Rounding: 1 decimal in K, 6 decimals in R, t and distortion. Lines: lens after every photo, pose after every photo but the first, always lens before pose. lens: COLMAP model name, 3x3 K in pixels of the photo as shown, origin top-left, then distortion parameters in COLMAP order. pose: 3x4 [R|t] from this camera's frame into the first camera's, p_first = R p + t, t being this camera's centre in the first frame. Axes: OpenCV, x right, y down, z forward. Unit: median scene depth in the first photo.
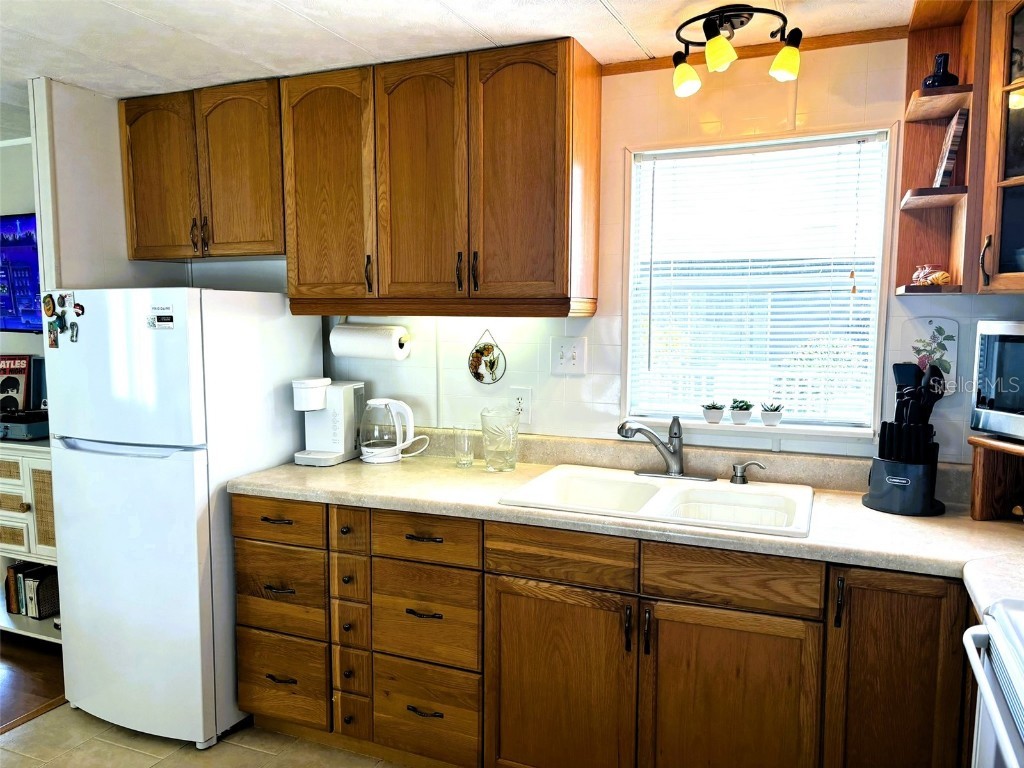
lens RADIAL K [[777.8, 0, 512.0], [0, 777.8, 384.0], [0, 0, 1]] dist [0.023122, -0.000940]
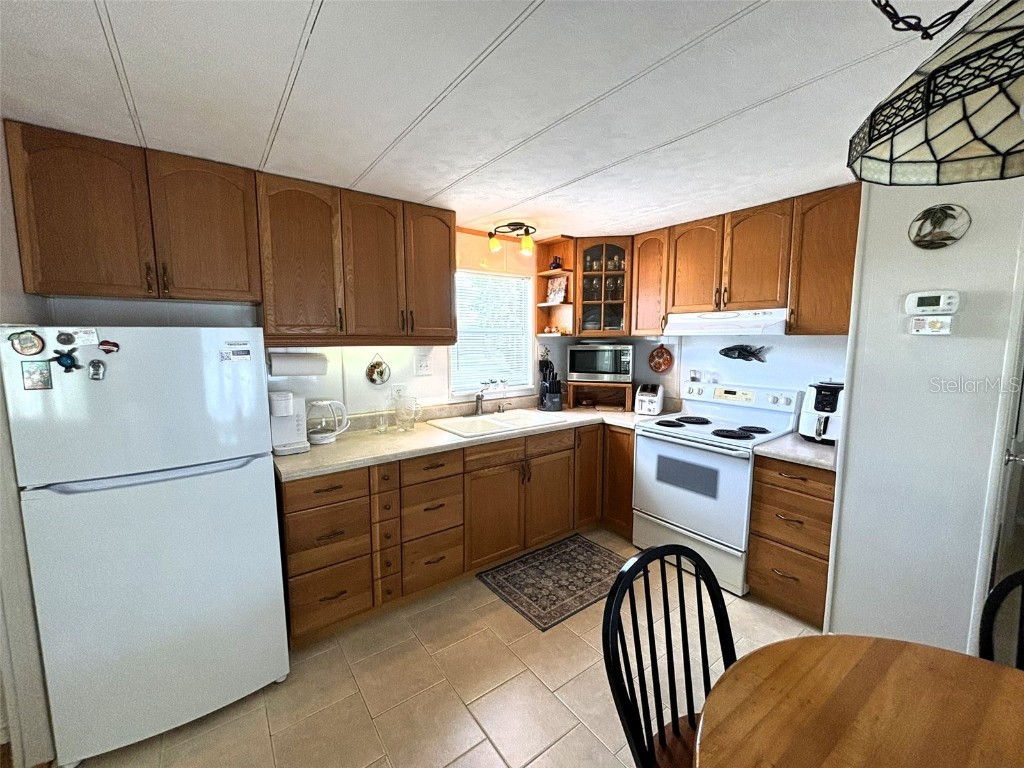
lens RADIAL K [[408.8, 0, 510.5], [0, 408.8, 377.9], [0, 0, 1]] dist [0.000515, 0.000101]
pose [[0.503187, -0.084167, 0.860069, -0.761665], [0.083739, 0.995311, 0.048410, -0.039037], [-0.860111, 0.047662, 0.507876, 0.310804]]
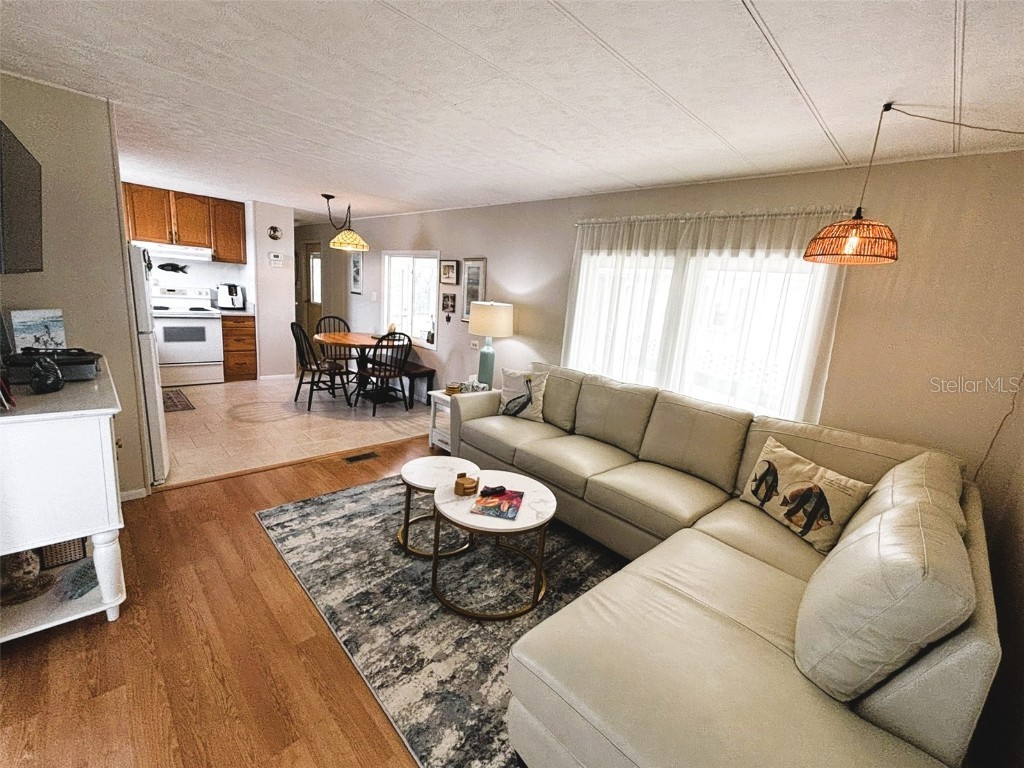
lens RADIAL K [[438.1, 0, 512.0], [0, 438.1, 384.0], [0, 0, 1]] dist [0.000843, 0.000081]
pose [[-0.922535, -0.147970, 0.356419, -1.899900], [-0.039197, 0.954722, 0.294905, -0.159958], [-0.383918, 0.258089, -0.886565, 1.787370]]
